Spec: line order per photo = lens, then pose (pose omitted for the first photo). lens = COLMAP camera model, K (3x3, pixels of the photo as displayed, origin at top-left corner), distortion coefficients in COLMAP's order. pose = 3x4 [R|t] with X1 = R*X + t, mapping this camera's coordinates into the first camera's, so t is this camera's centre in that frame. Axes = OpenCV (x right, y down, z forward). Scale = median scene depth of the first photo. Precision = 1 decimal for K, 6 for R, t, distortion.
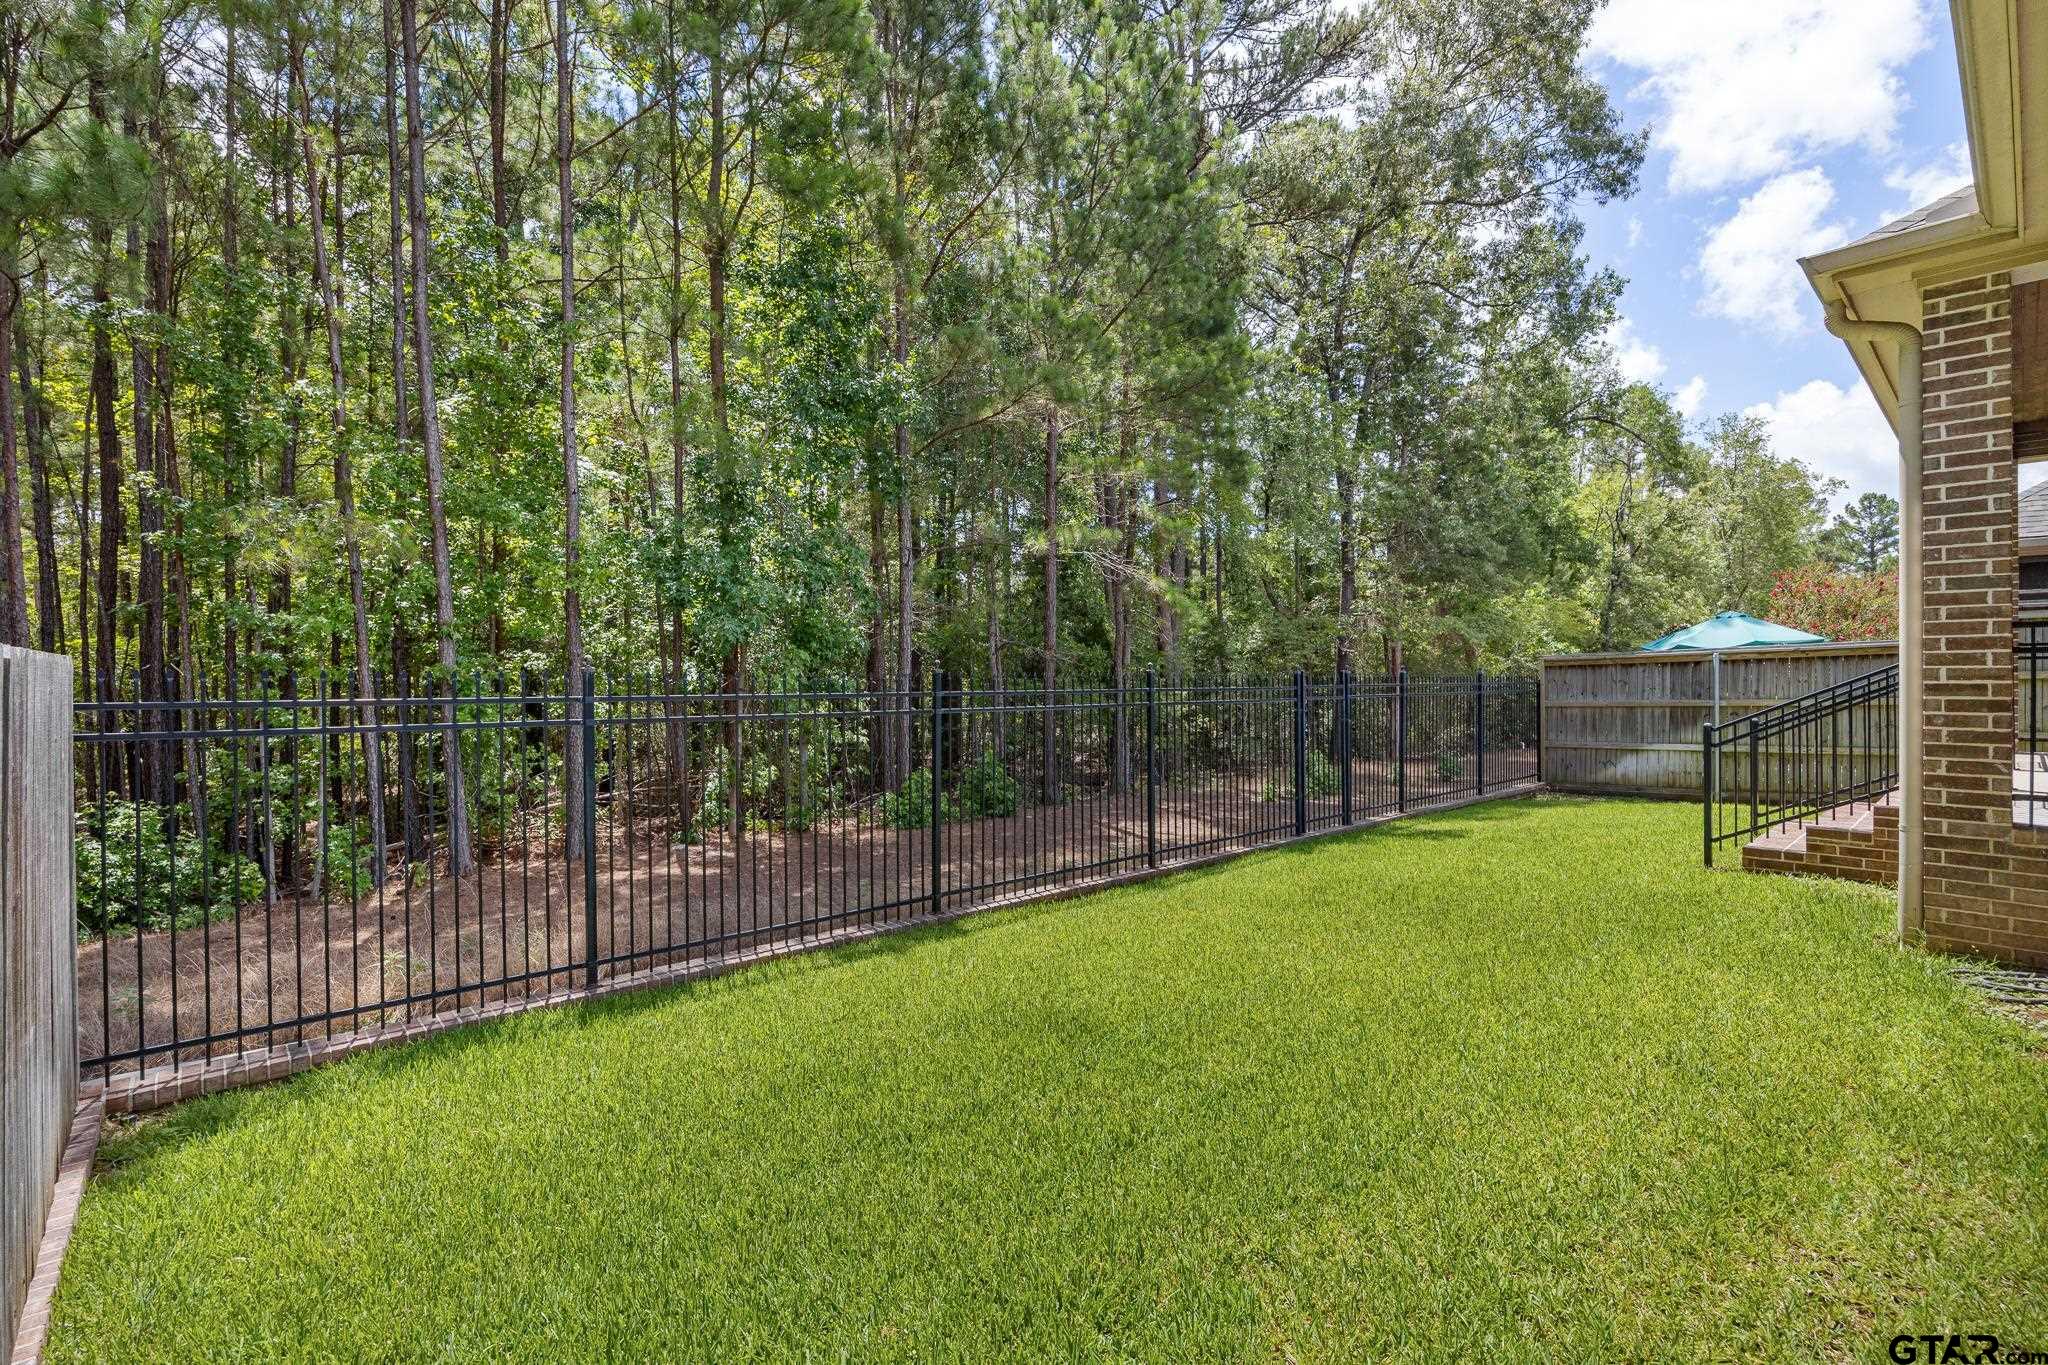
lens RADIAL K [[951.6, 0, 1018.4], [0, 951.6, 687.6], [0, 0, 1]] dist [0.000273, -0.000004]
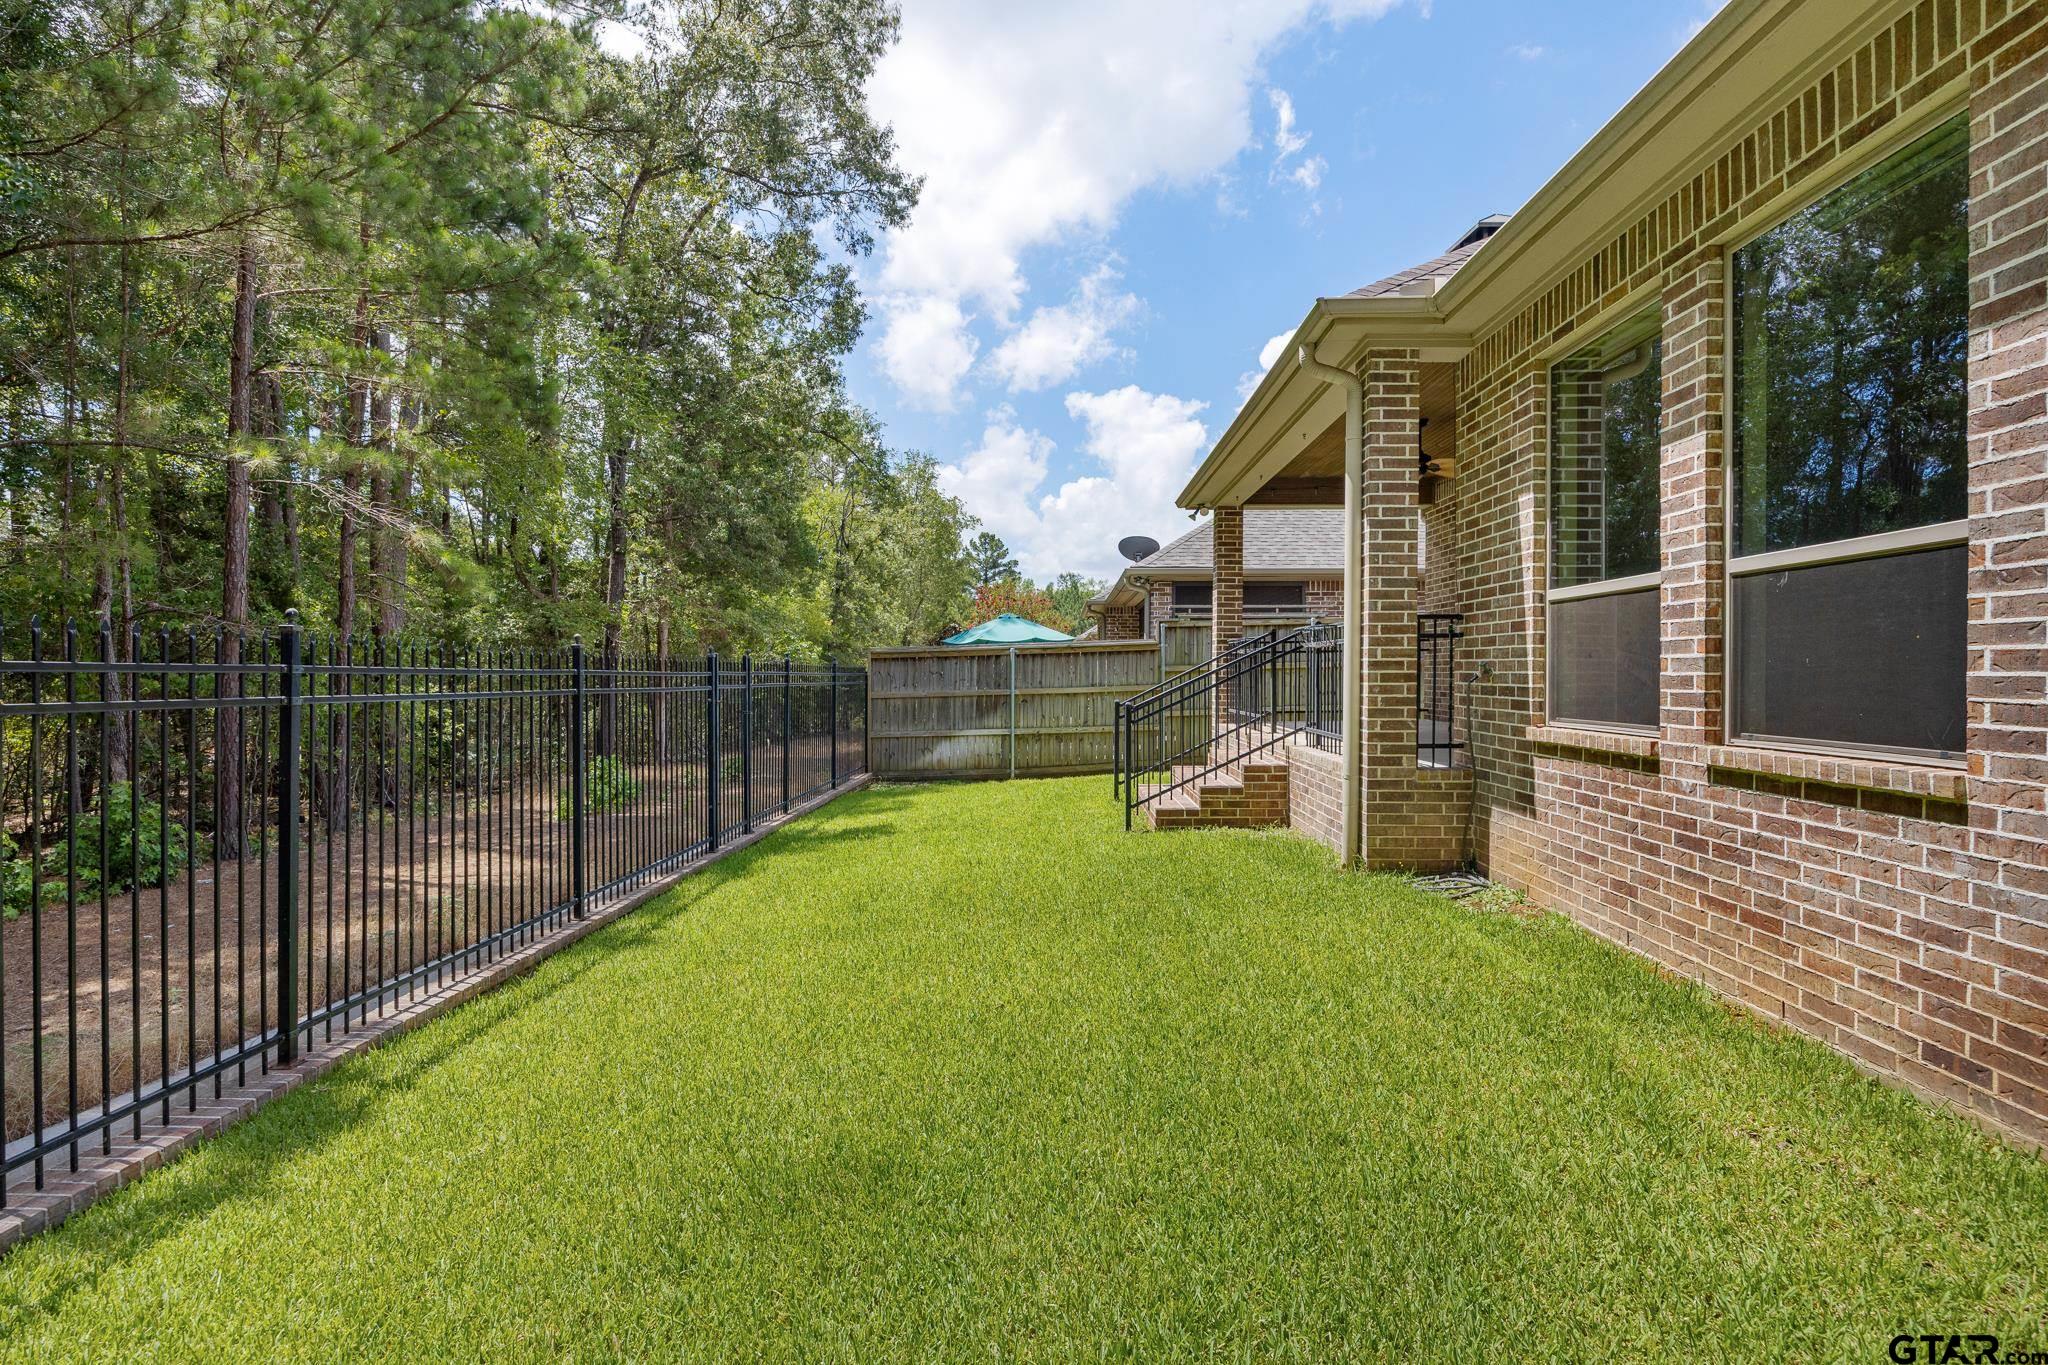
lens RADIAL K [[997.4, 0, 1030.6], [0, 997.4, 682.2], [0, 0, 1]] dist [-0.003313, -0.000773]
pose [[0.681556, -0.000812, 0.731766, -0.120454], [0.007069, 0.999960, -0.005474, 0.010638], [-0.731732, 0.008904, 0.681534, 0.158034]]
